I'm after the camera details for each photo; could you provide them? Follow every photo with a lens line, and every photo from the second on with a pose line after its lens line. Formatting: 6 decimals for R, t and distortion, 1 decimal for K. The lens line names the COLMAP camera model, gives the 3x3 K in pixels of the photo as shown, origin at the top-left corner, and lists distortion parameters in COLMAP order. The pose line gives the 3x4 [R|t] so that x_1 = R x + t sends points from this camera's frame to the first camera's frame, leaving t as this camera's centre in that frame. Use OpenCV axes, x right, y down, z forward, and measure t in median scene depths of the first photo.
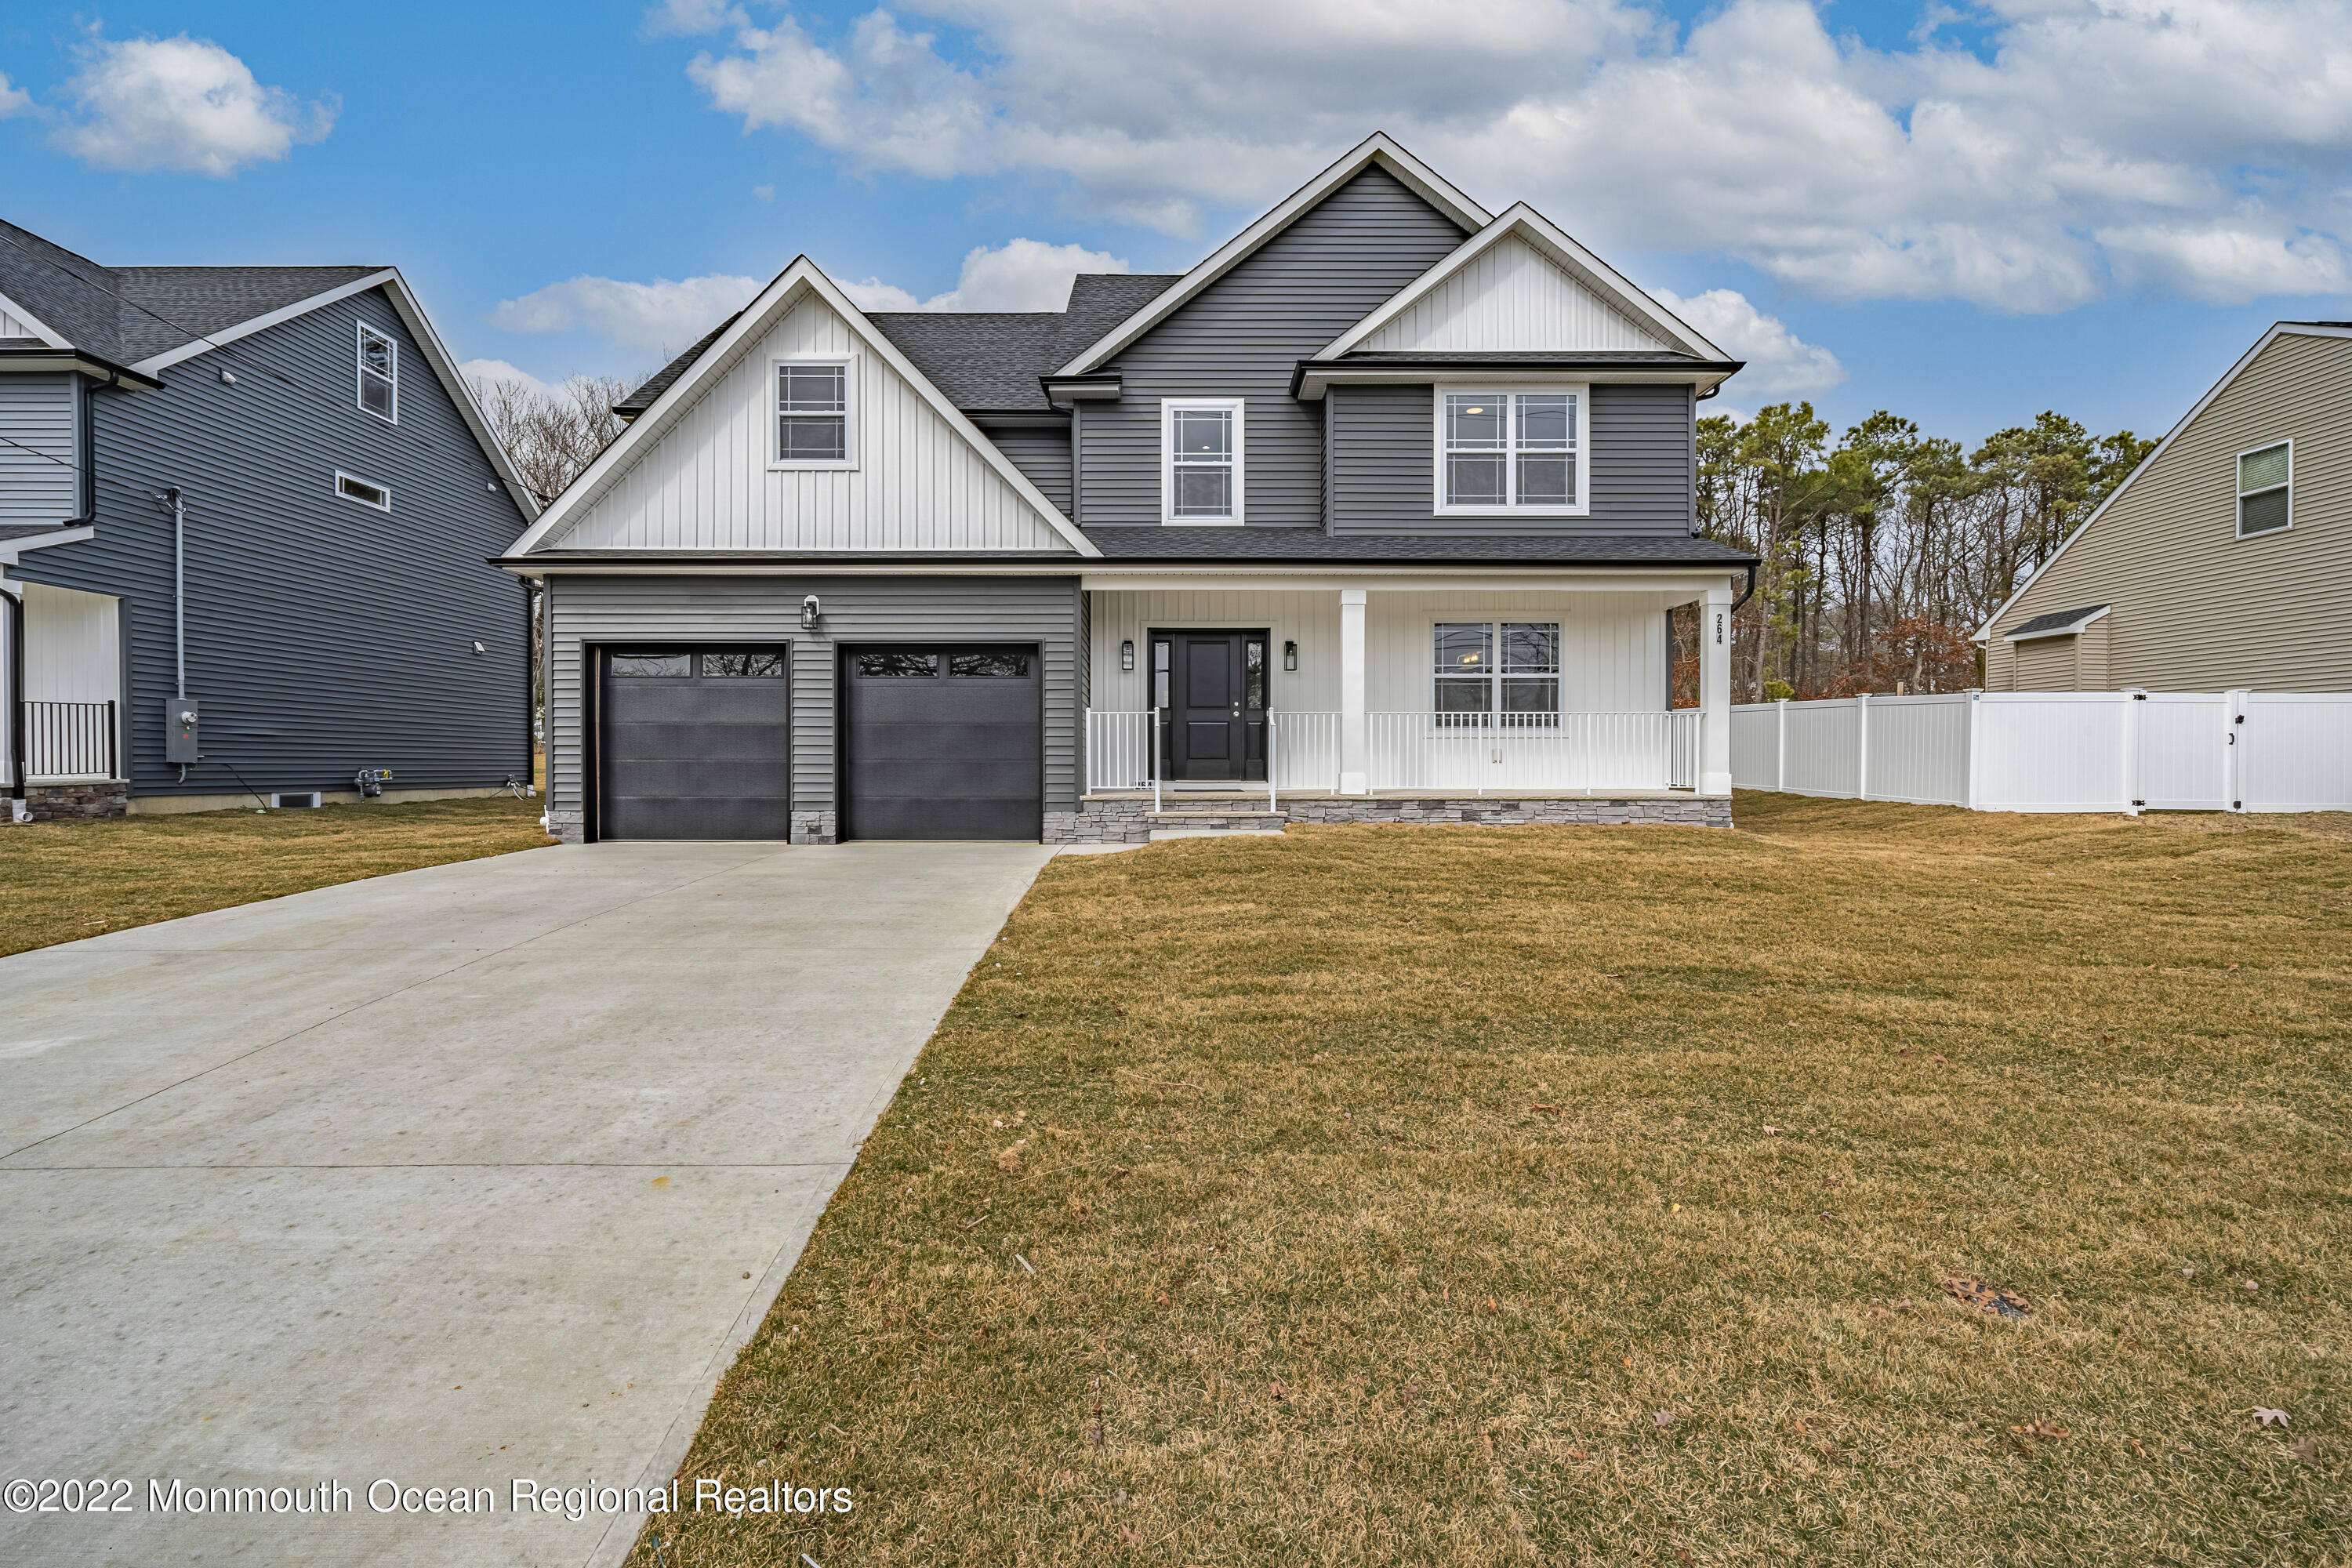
lens RADIAL K [[1050.0, 0, 1176.0], [0, 1050.0, 784.0], [0, 0, 1]] dist [-0.001316, 0.000124]
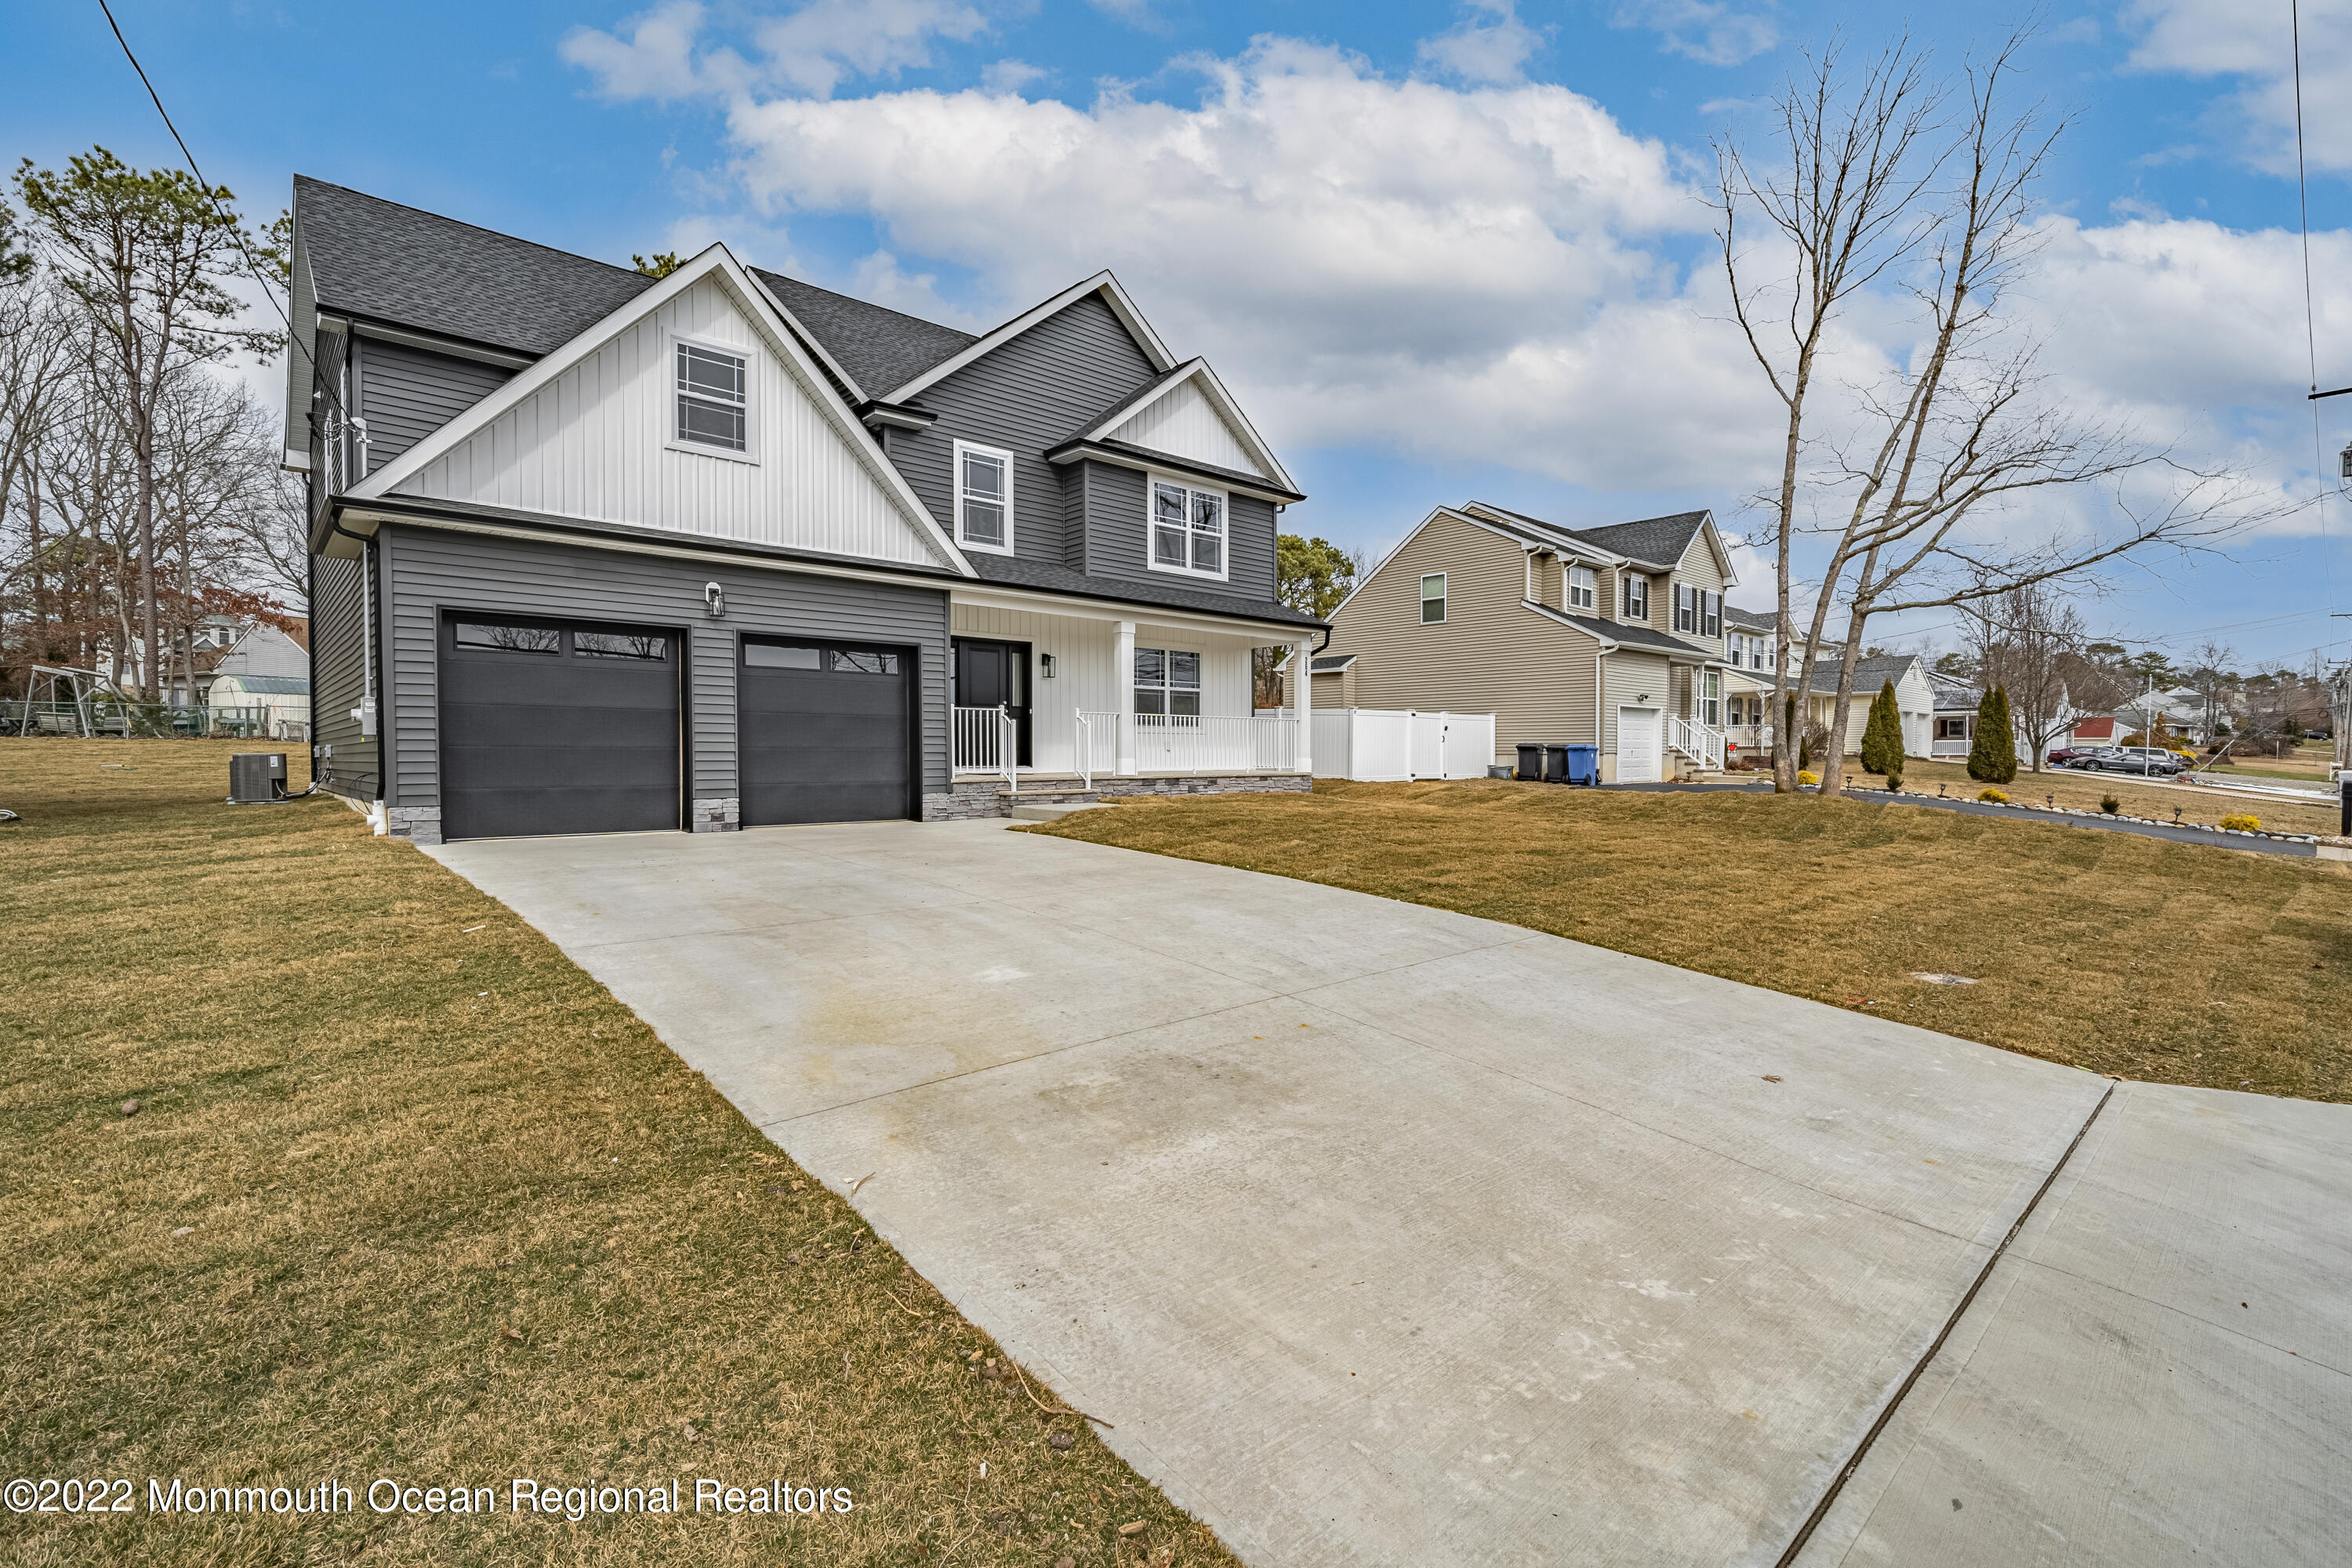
lens RADIAL K [[1050.0, 0, 1176.0], [0, 1050.0, 784.0], [0, 0, 1]] dist [-0.001316, 0.000124]
pose [[0.740088, -0.018683, 0.672250, -0.647585], [0.010328, 0.999812, 0.016417, 0.000048], [-0.672430, -0.005207, 0.740142, -0.032091]]
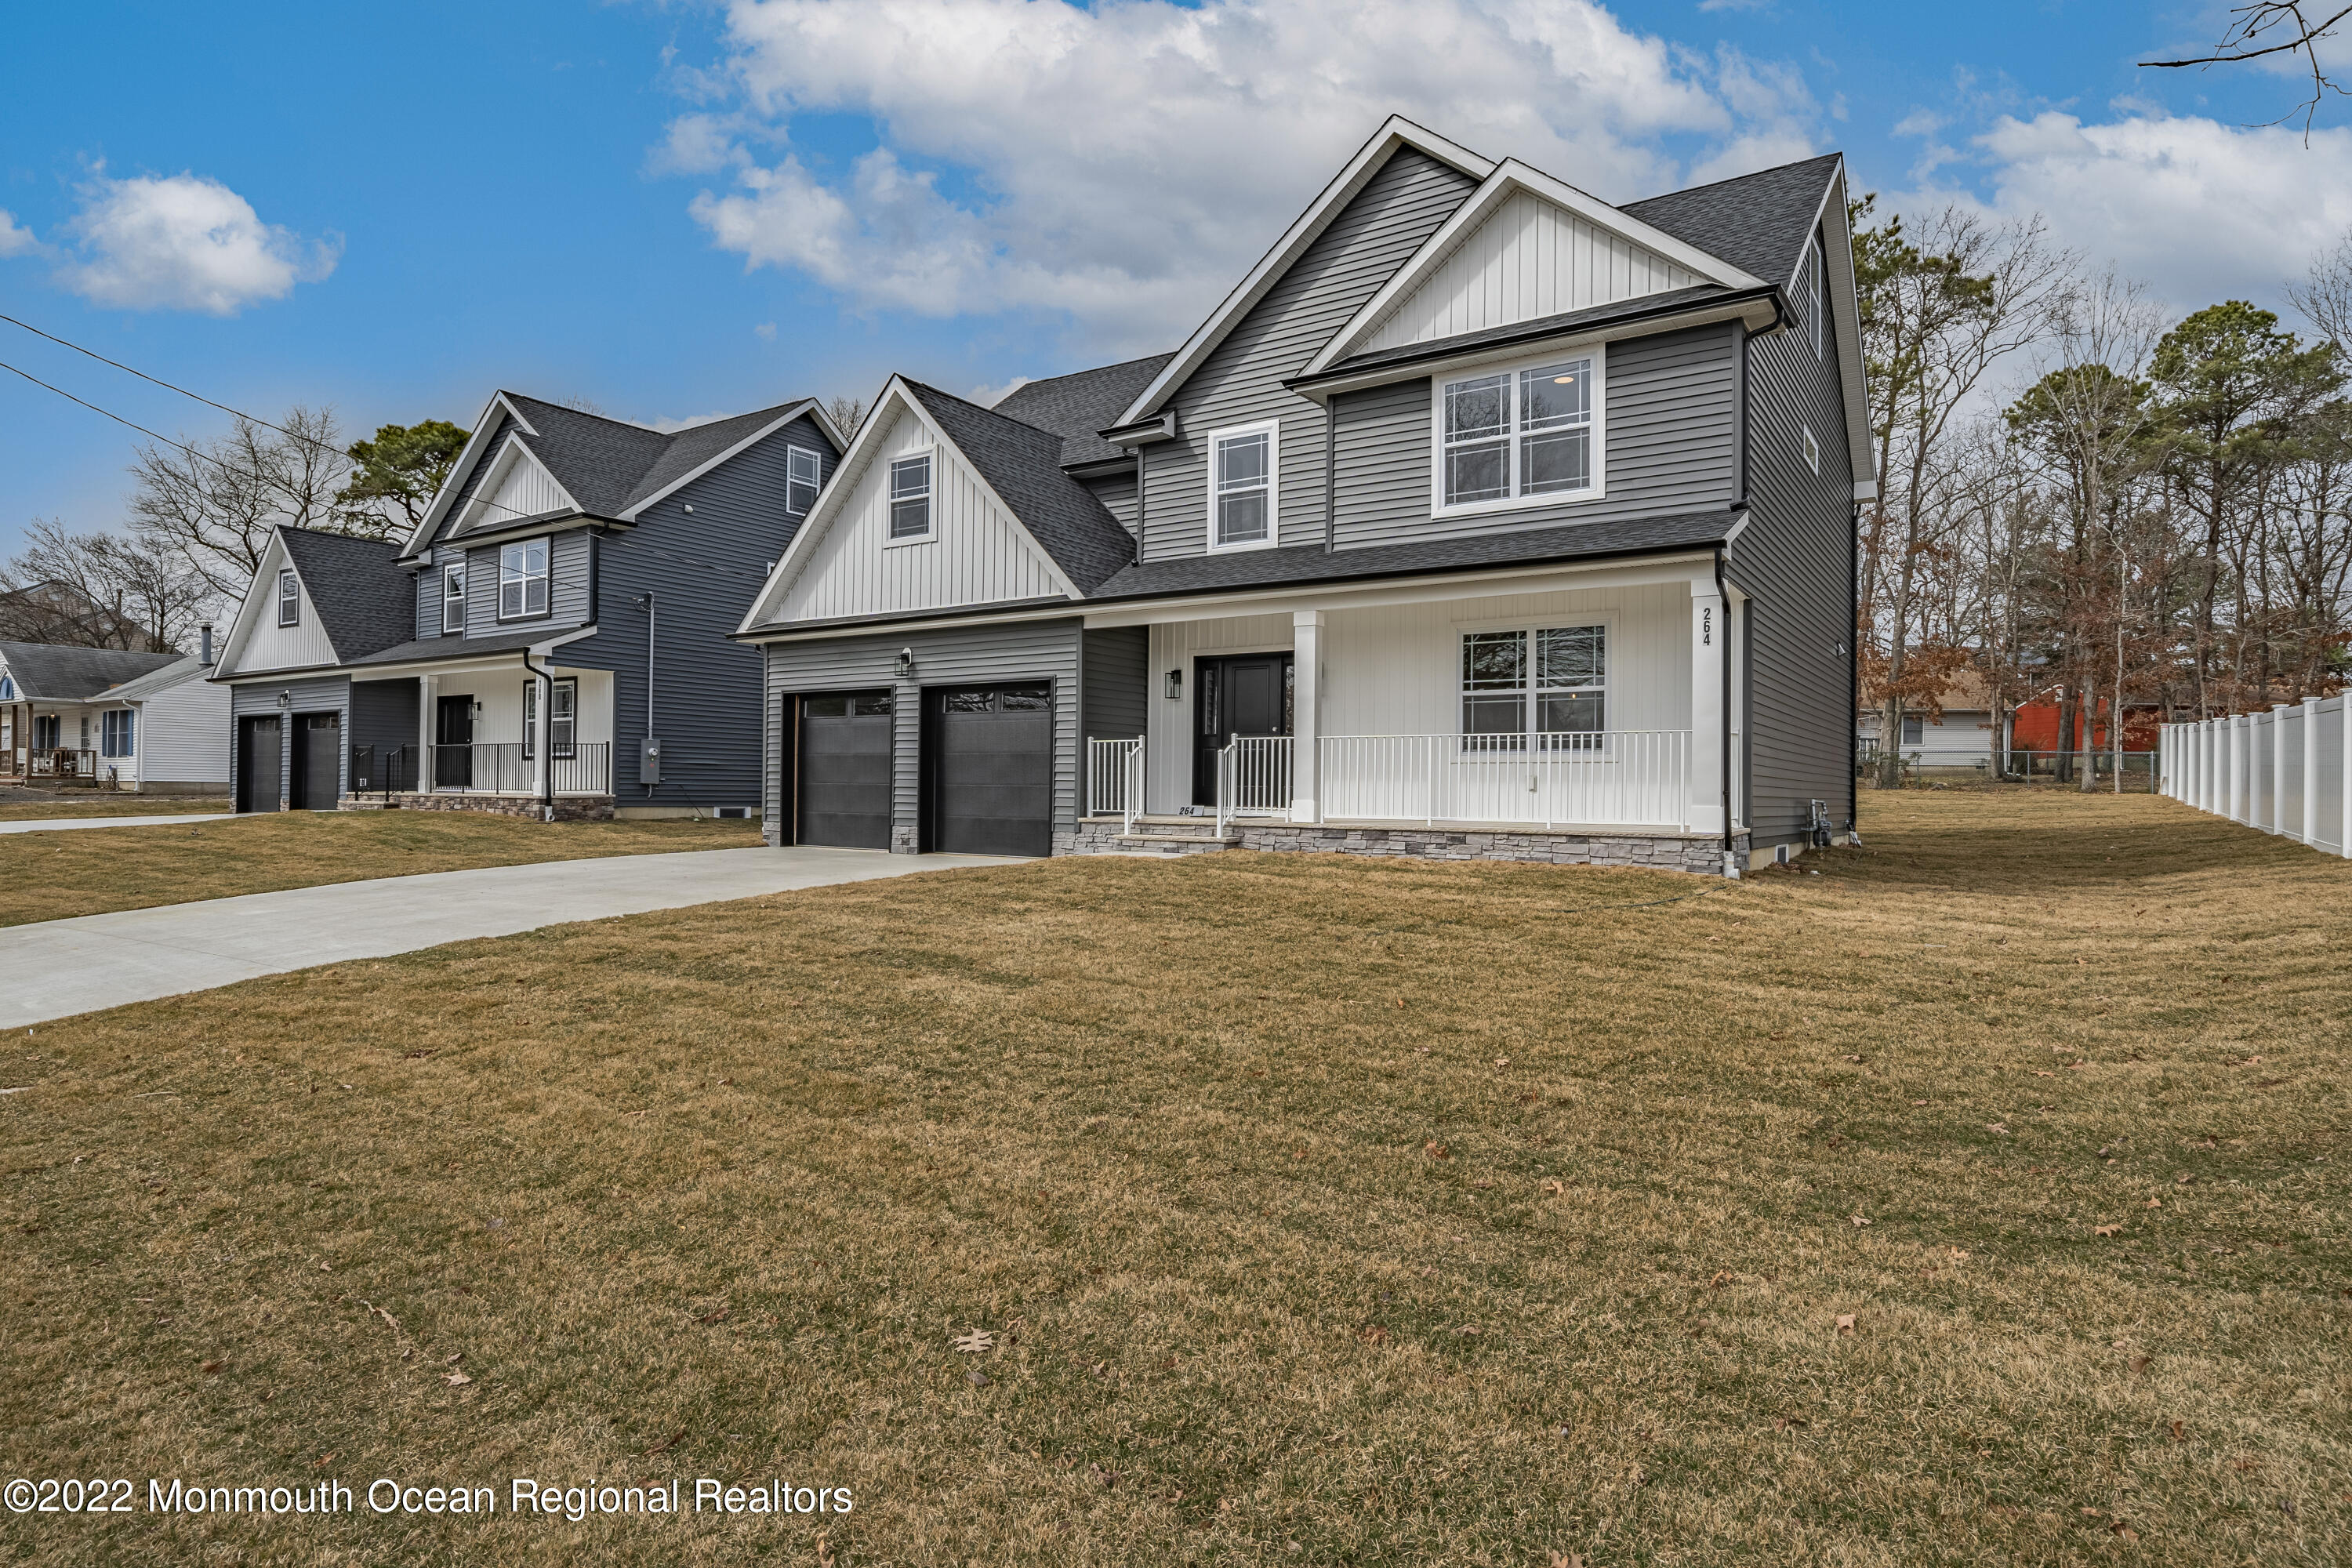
lens RADIAL K [[1286.3, 0, 1176.0], [0, 1286.3, 784.0], [0, 0, 1]] dist [0.000704, 0.000005]
pose [[0.822048, 0.005330, -0.569393, 0.701563], [-0.020814, 0.999569, -0.020693, 0.001536], [0.569038, 0.028862, 0.821805, -0.035543]]
